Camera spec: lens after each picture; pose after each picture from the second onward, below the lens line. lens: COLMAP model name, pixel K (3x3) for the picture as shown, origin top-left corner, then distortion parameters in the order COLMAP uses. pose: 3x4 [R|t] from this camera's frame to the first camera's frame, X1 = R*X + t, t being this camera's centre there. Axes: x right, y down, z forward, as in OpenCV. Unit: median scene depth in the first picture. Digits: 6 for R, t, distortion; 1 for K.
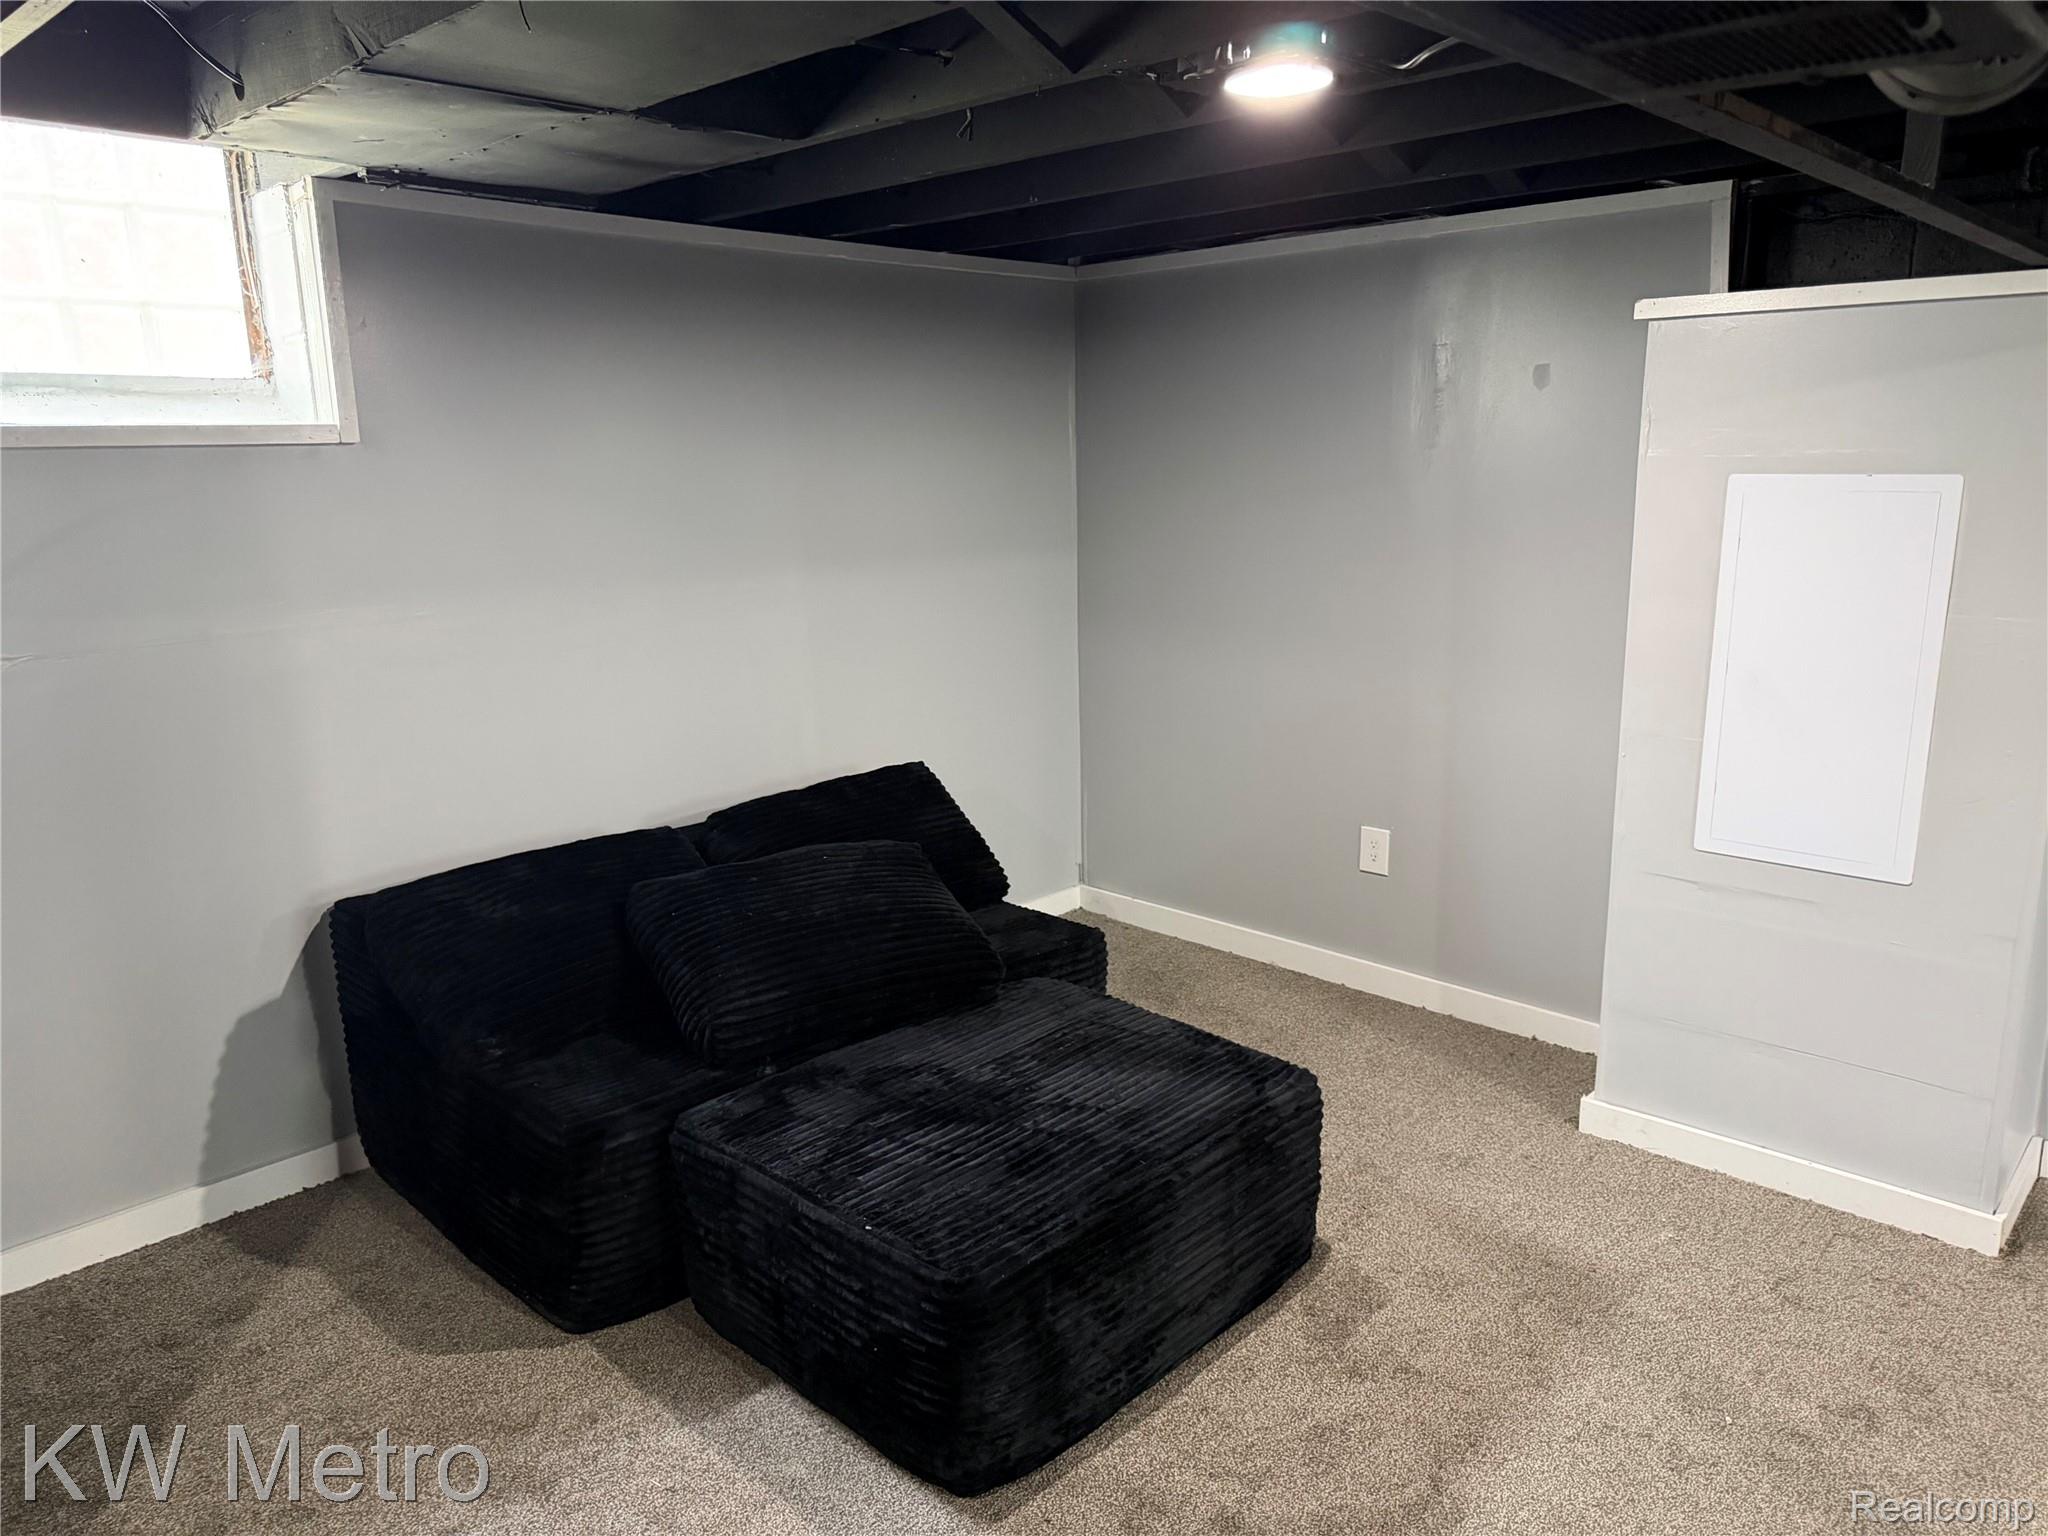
lens RADIAL K [[1428.1, 0, 1024.0], [0, 1428.1, 768.0], [0, 0, 1]] dist [0.001785, -0.023556]
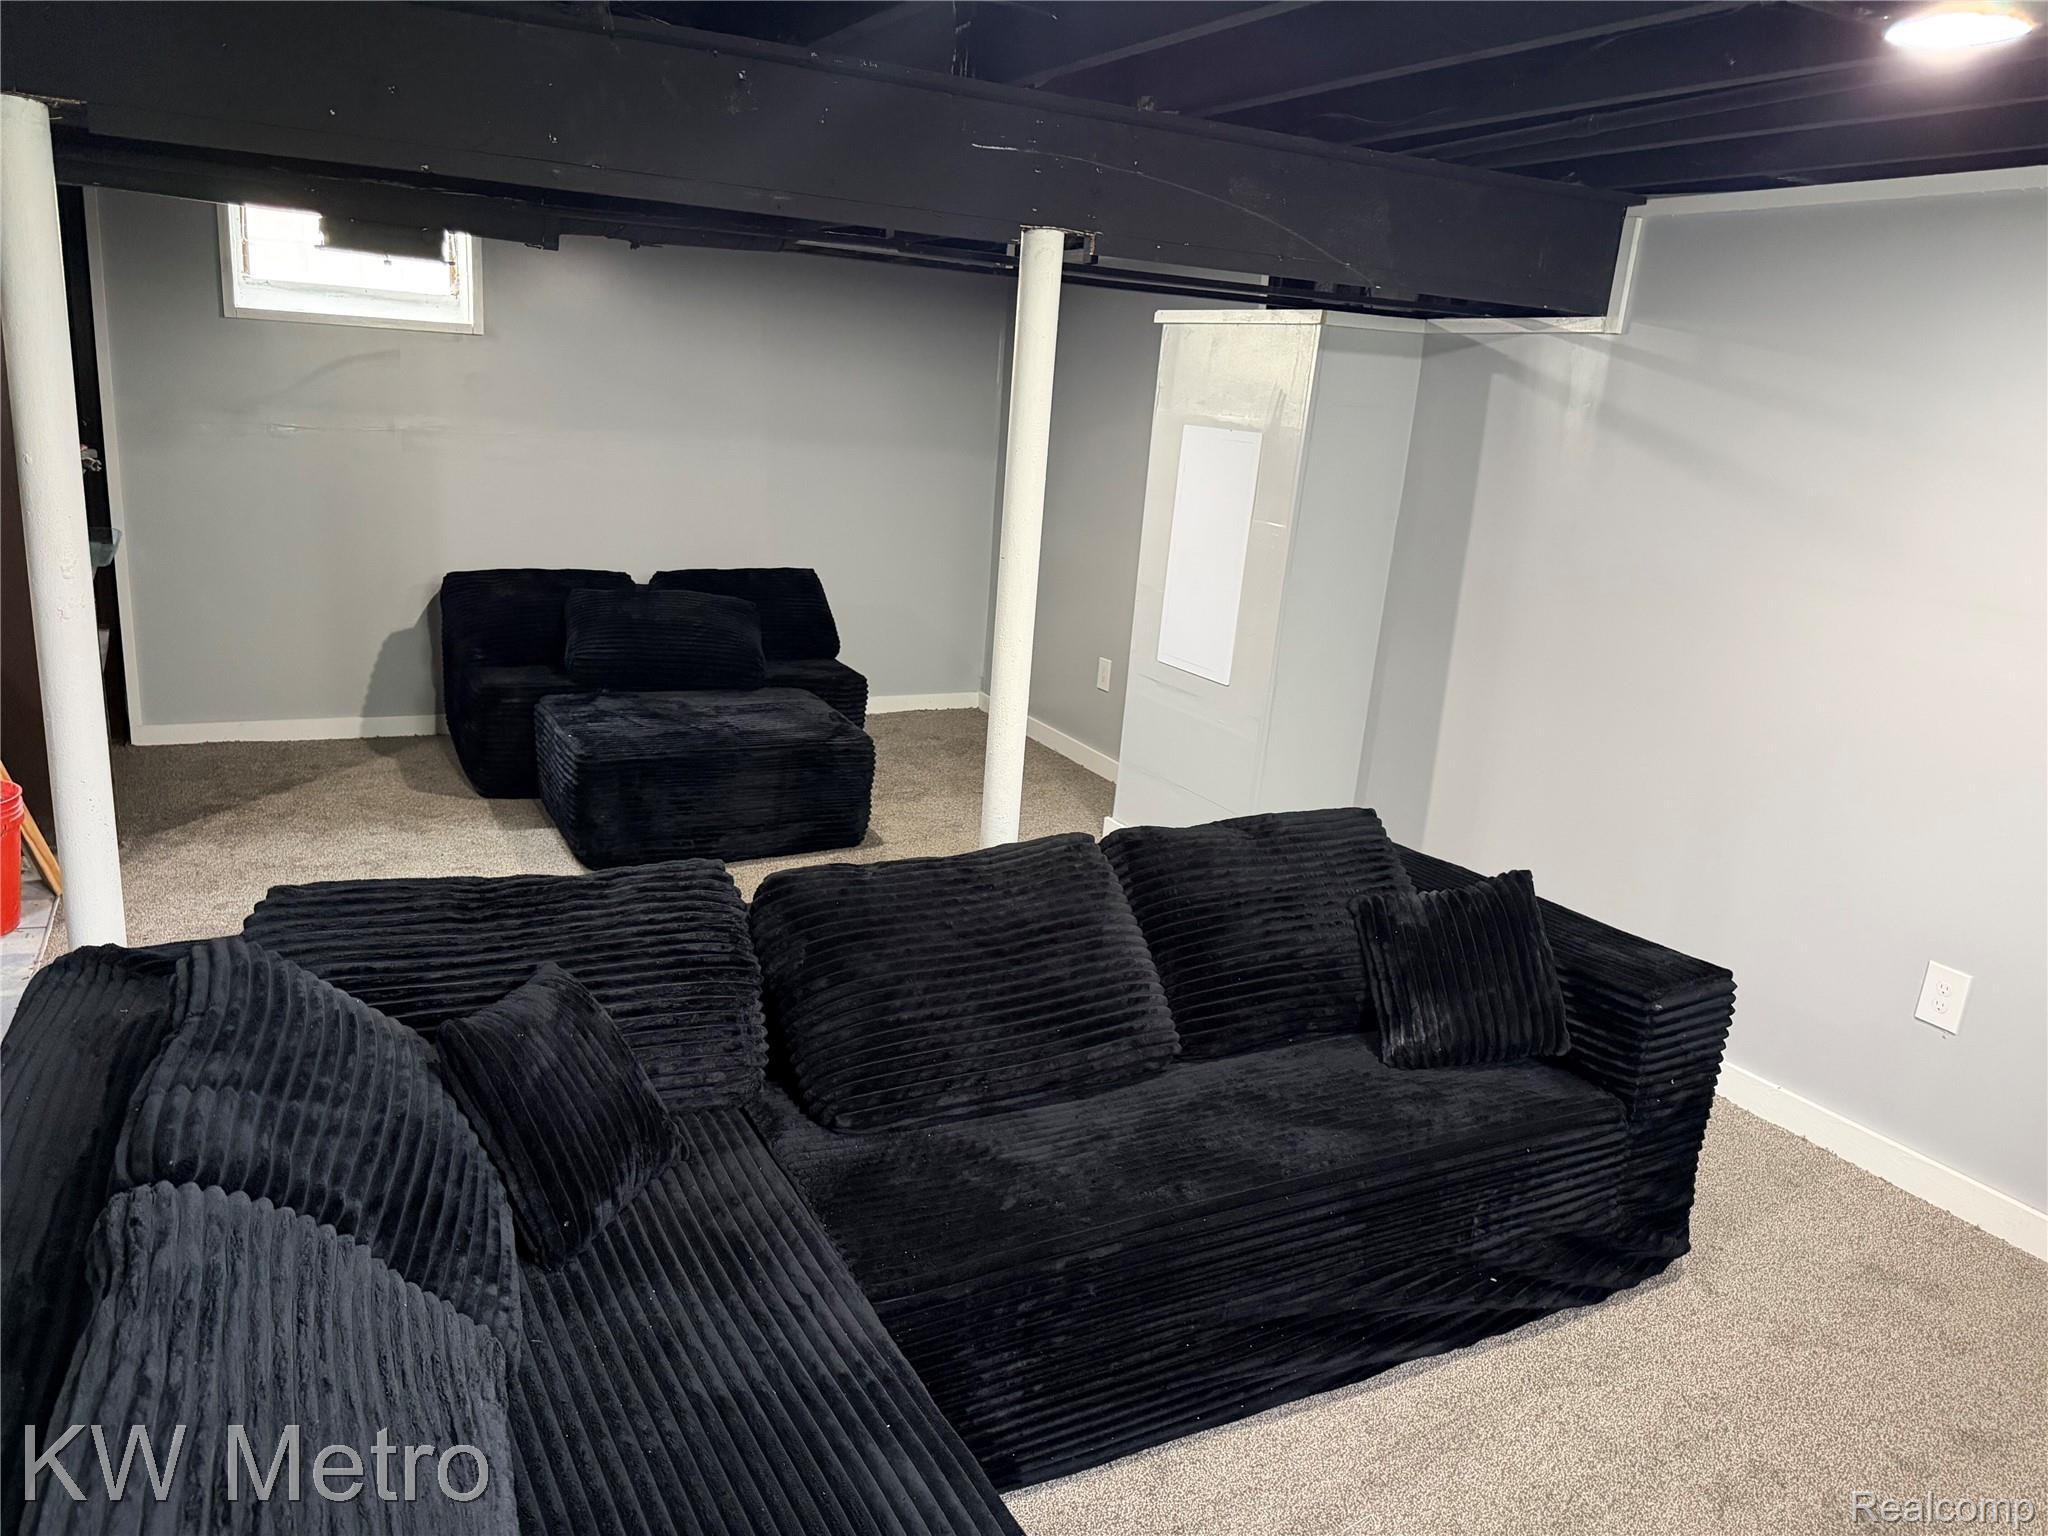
lens RADIAL K [[1428.1, 0, 1024.0], [0, 1428.1, 768.0], [0, 0, 1]] dist [0.001785, -0.023556]
pose [[0.945110, 0.166330, -0.281251, 0.822652], [-0.155798, 0.985991, 0.059569, 0.107899], [0.287219, -0.012481, 0.957784, -0.591481]]
